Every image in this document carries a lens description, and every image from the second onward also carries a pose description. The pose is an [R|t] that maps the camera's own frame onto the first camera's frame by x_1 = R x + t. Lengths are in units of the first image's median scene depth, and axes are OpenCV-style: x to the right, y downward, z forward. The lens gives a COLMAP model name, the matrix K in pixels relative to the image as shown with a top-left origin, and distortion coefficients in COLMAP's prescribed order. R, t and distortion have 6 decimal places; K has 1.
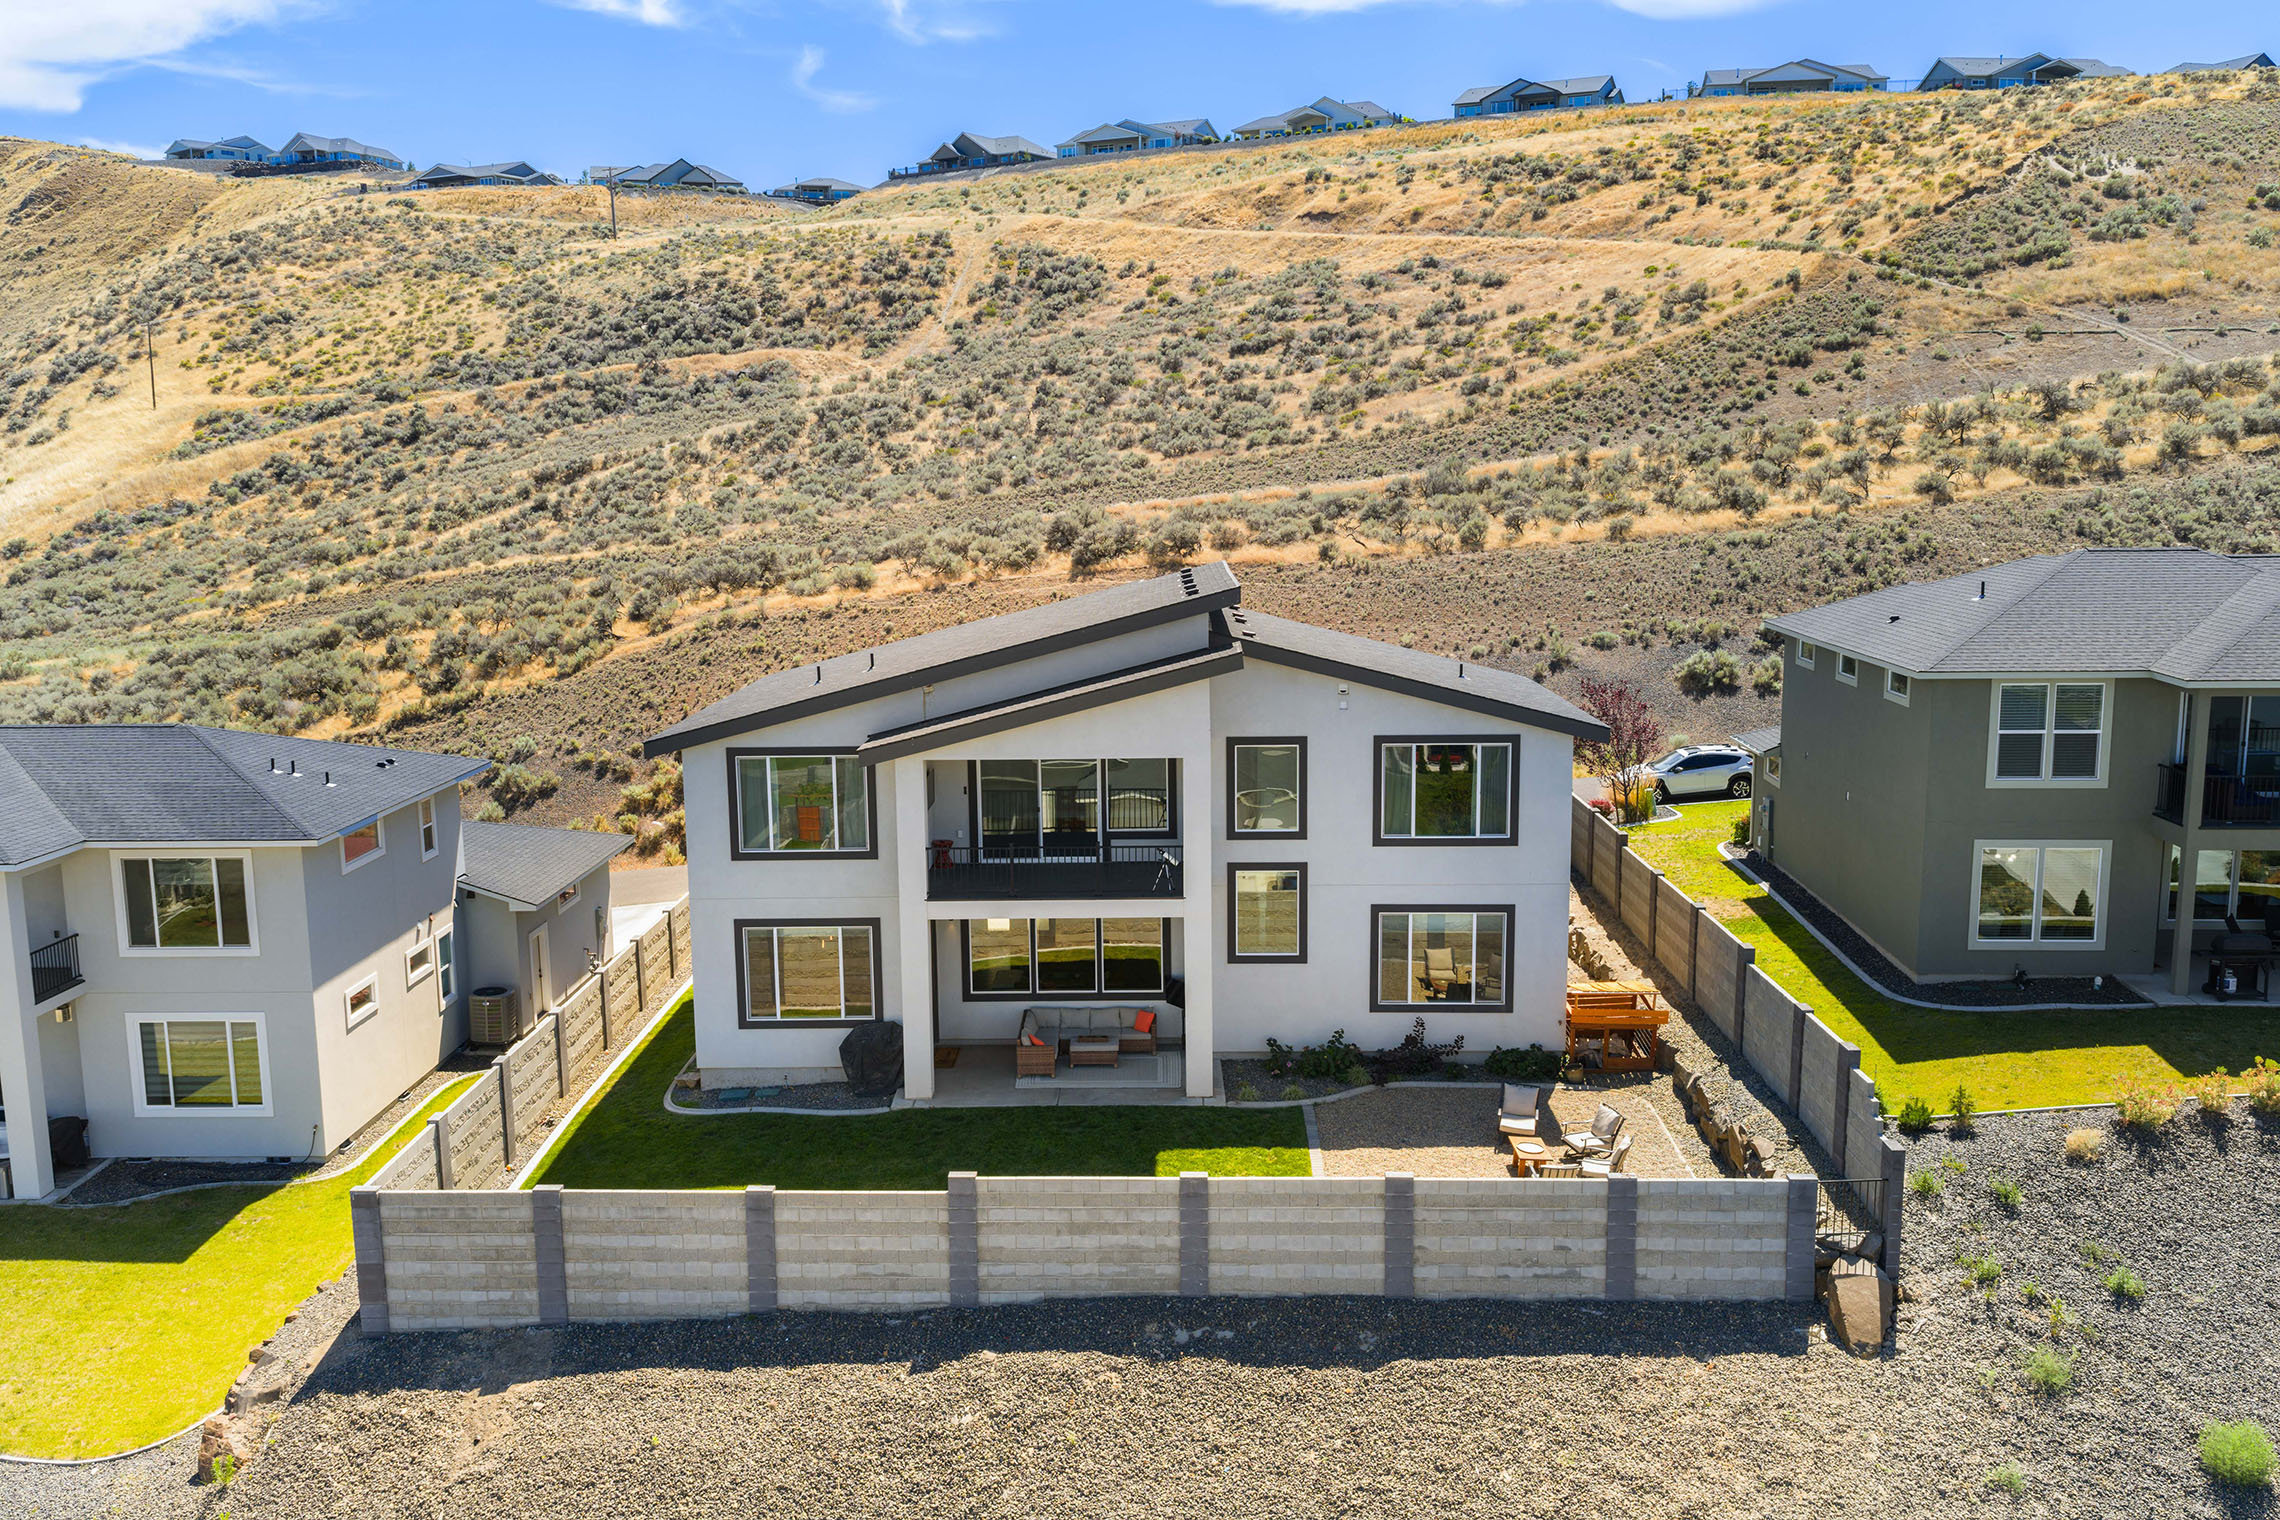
lens RADIAL K [[1886.7, 0, 1141.0], [0, 1886.7, 765.6], [0, 0, 1]] dist [0.013803, -0.024611]
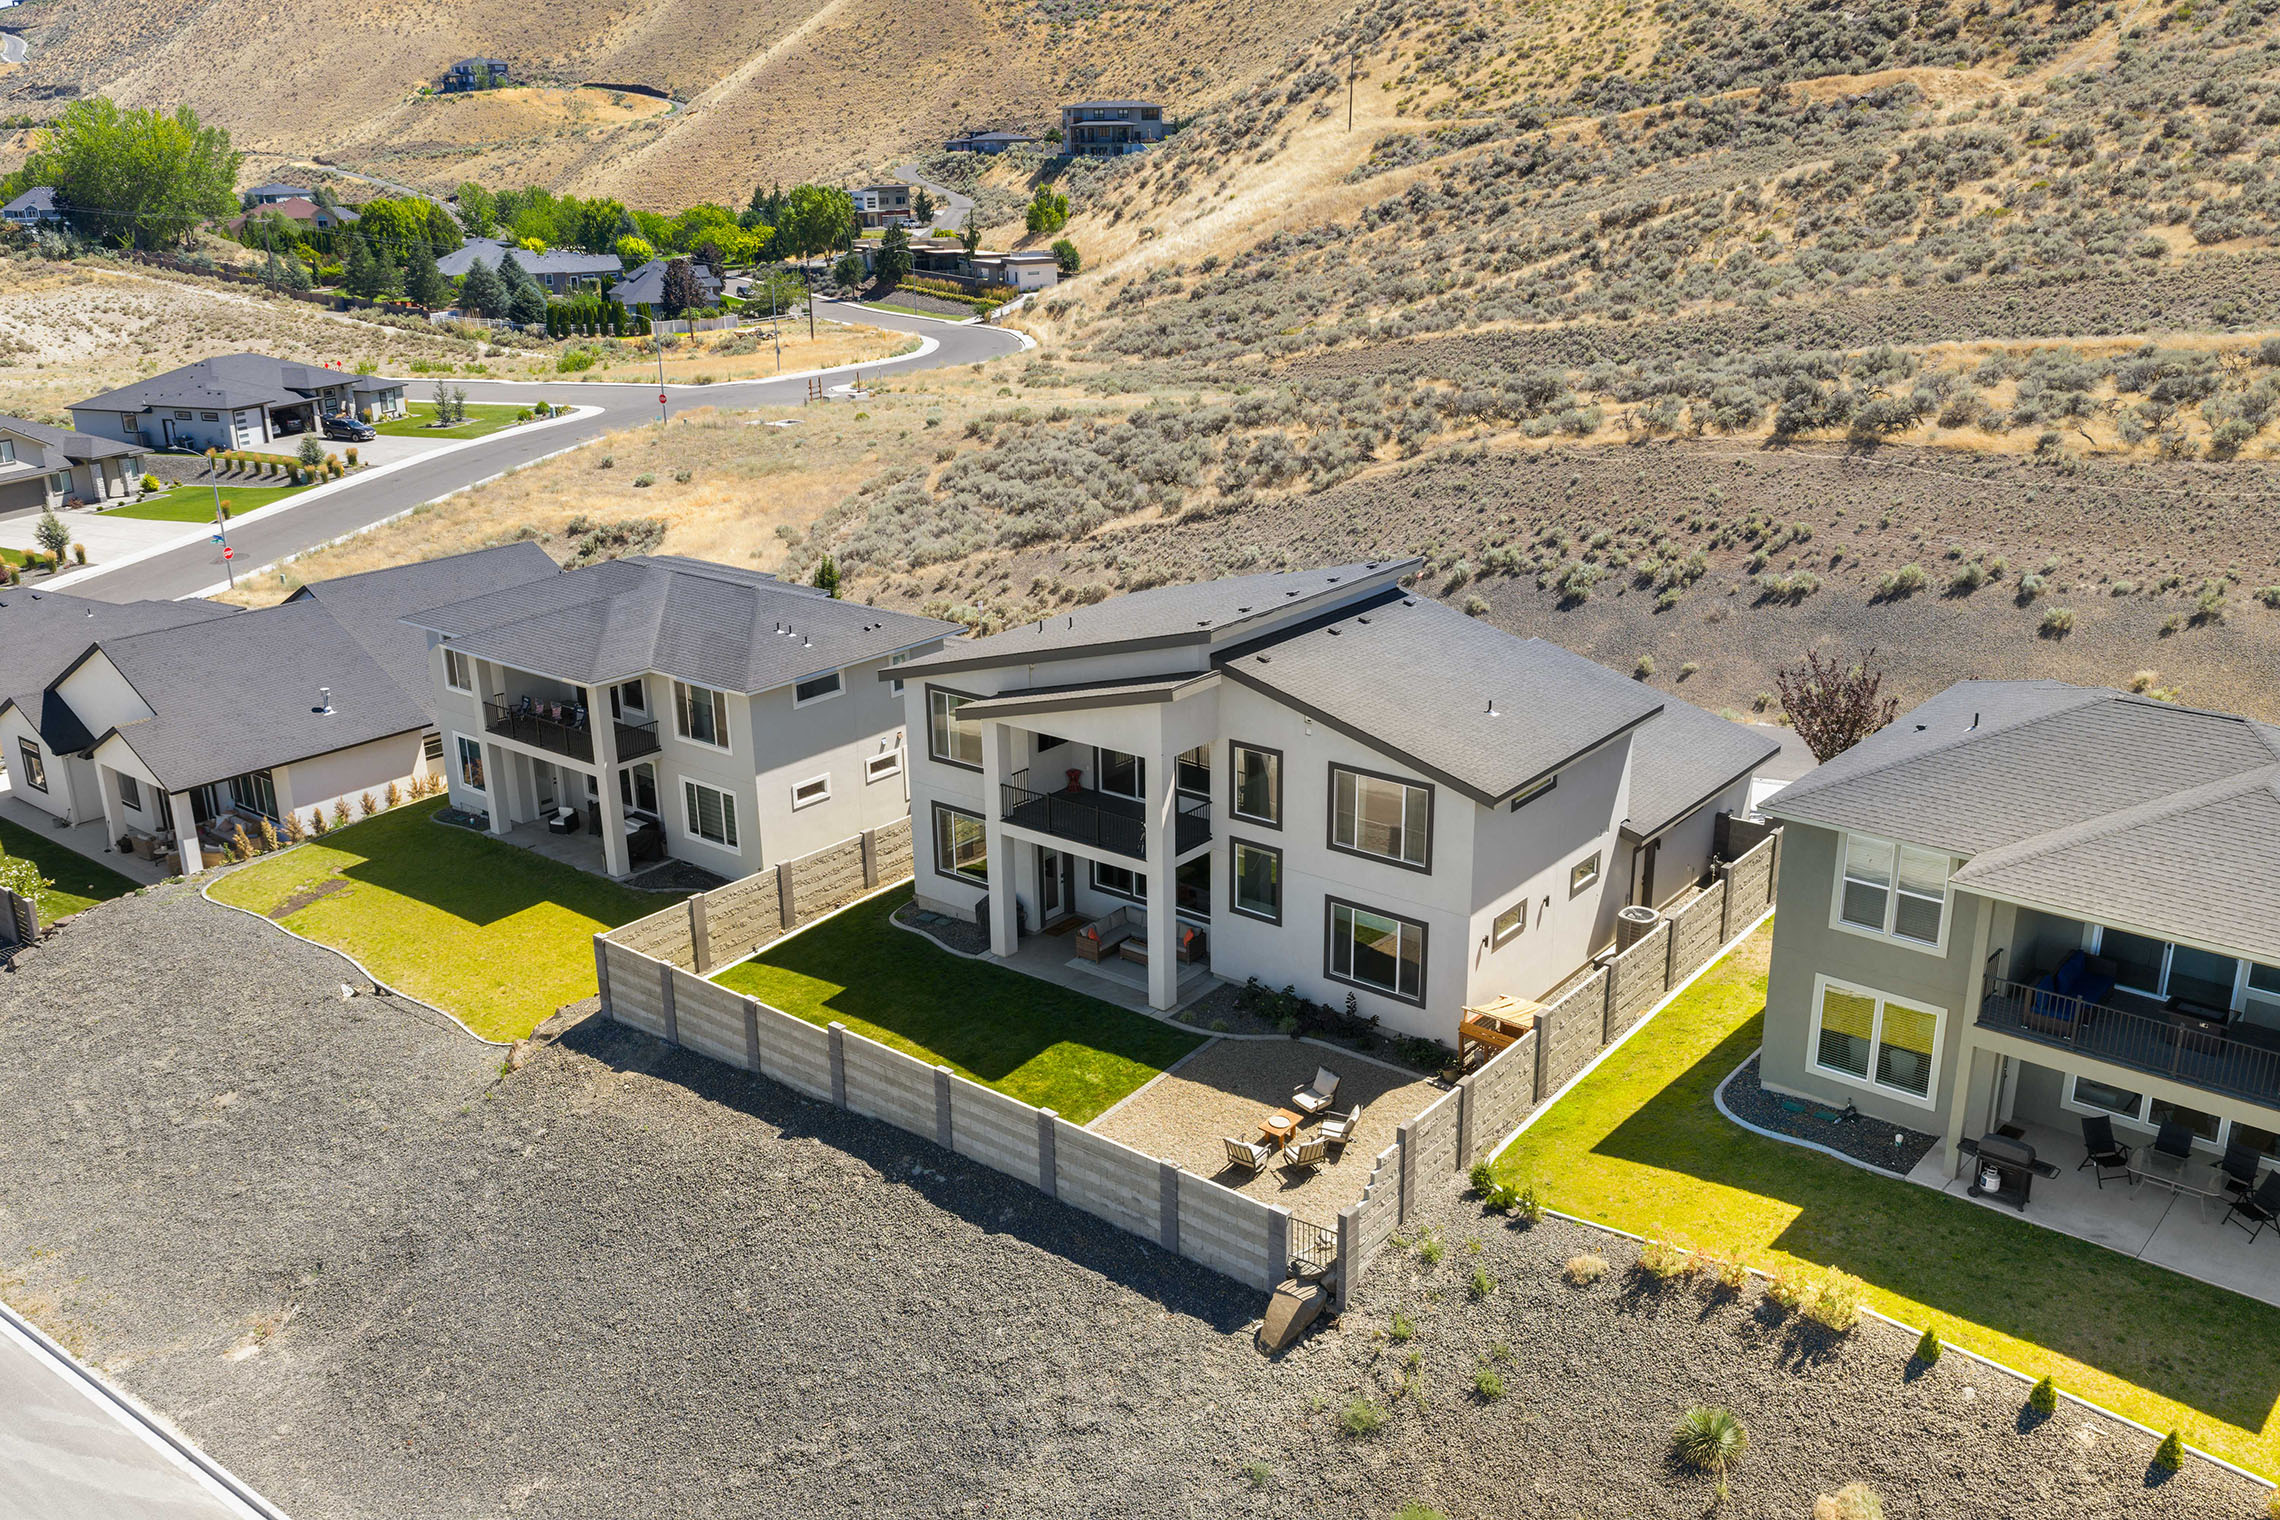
lens RADIAL K [[1886.7, 0, 1144.5], [0, 1886.7, 761.2], [0, 0, 1]] dist [0.013803, -0.024611]
pose [[0.789143, 0.194202, -0.582699, 0.130303], [-0.091173, 0.975226, 0.201549, -0.044070], [0.607405, -0.105925, 0.787299, -0.003244]]
